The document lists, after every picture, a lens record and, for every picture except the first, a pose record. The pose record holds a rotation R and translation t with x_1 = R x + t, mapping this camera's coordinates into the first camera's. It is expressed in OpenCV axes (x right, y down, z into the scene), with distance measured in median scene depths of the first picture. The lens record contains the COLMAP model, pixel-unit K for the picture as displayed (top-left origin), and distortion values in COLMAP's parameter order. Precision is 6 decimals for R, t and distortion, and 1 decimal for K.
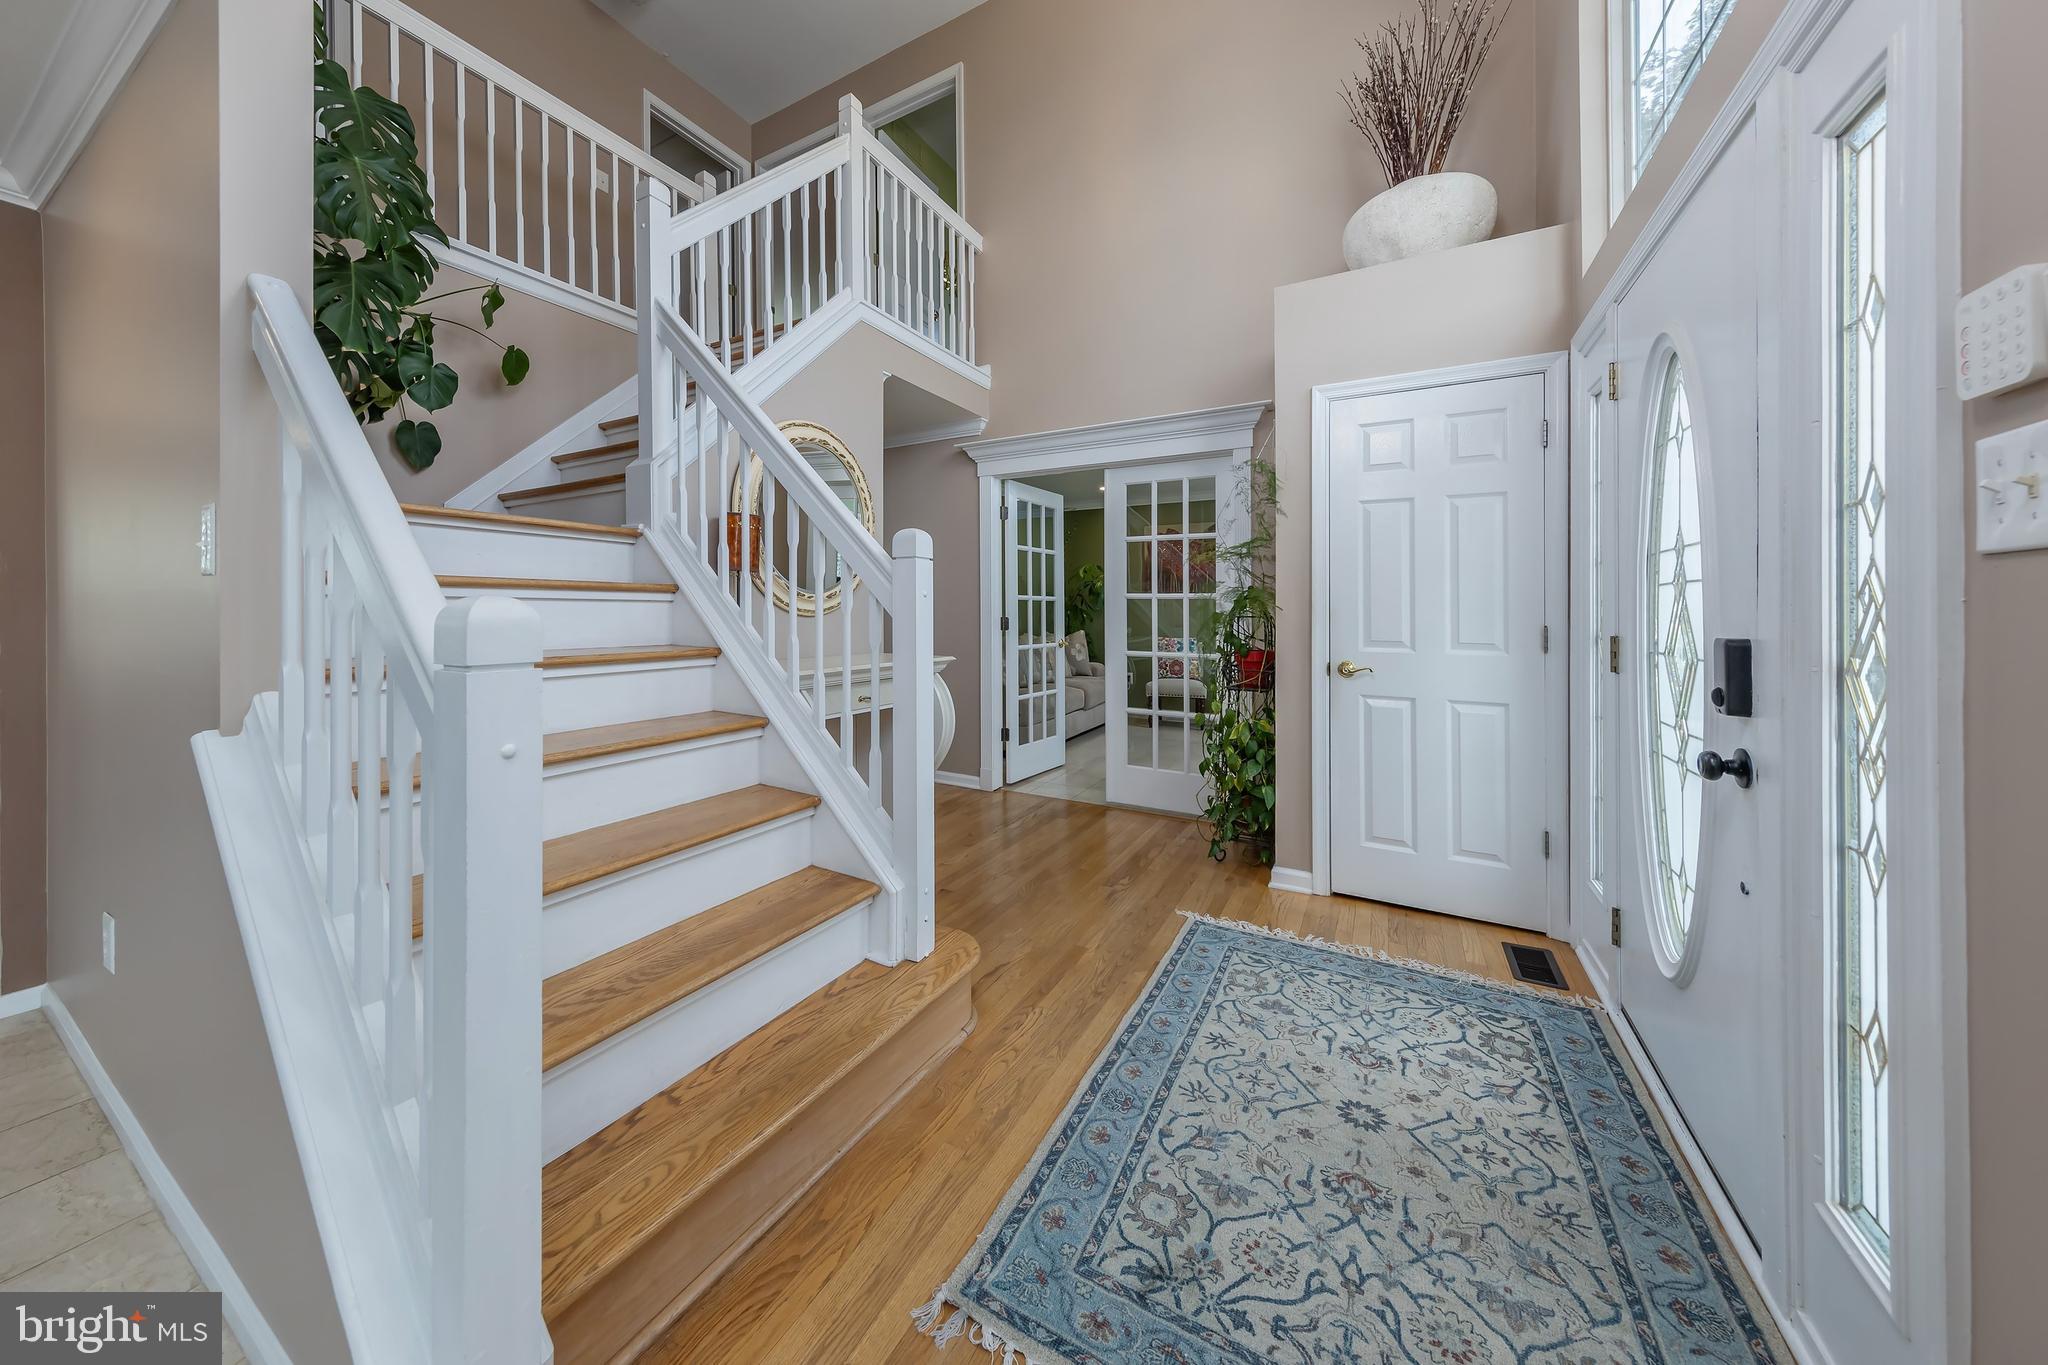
lens RADIAL K [[675.2, 0, 1007.5], [0, 675.2, 615.2], [0, 0, 1]] dist [0.000955, 0.000048]
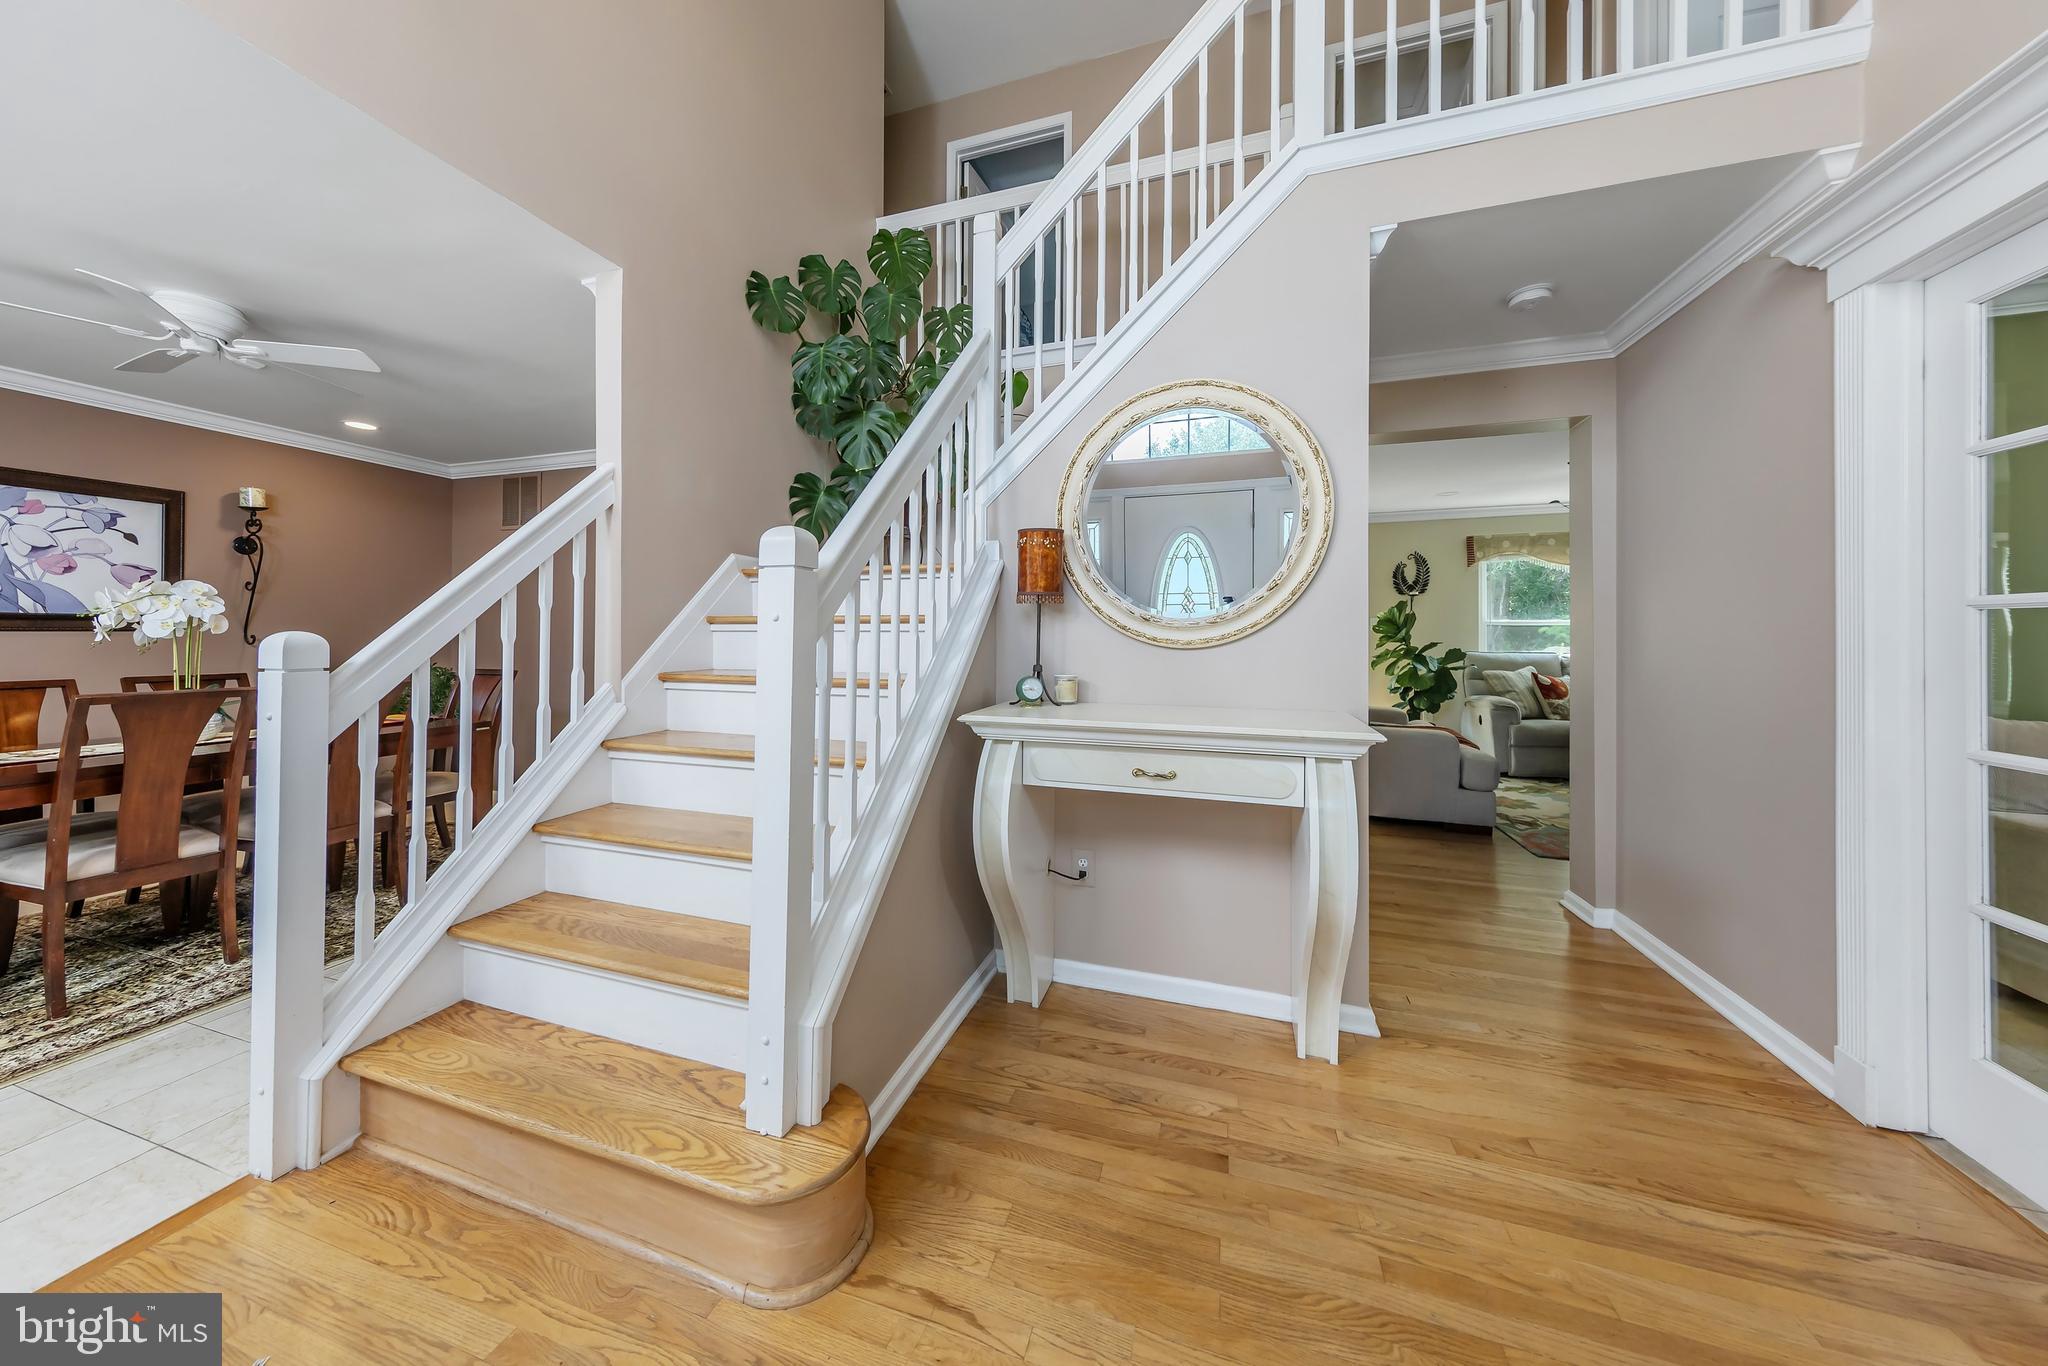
lens RADIAL K [[675.2, 0, 1012.0], [0, 675.2, 629.8], [0, 0, 1]] dist [0.000955, 0.000048]
pose [[0.189097, -0.010041, -0.981907, 0.701786], [-0.003868, 0.999932, -0.010970, -0.016008], [0.981951, 0.005873, 0.189045, 1.250860]]
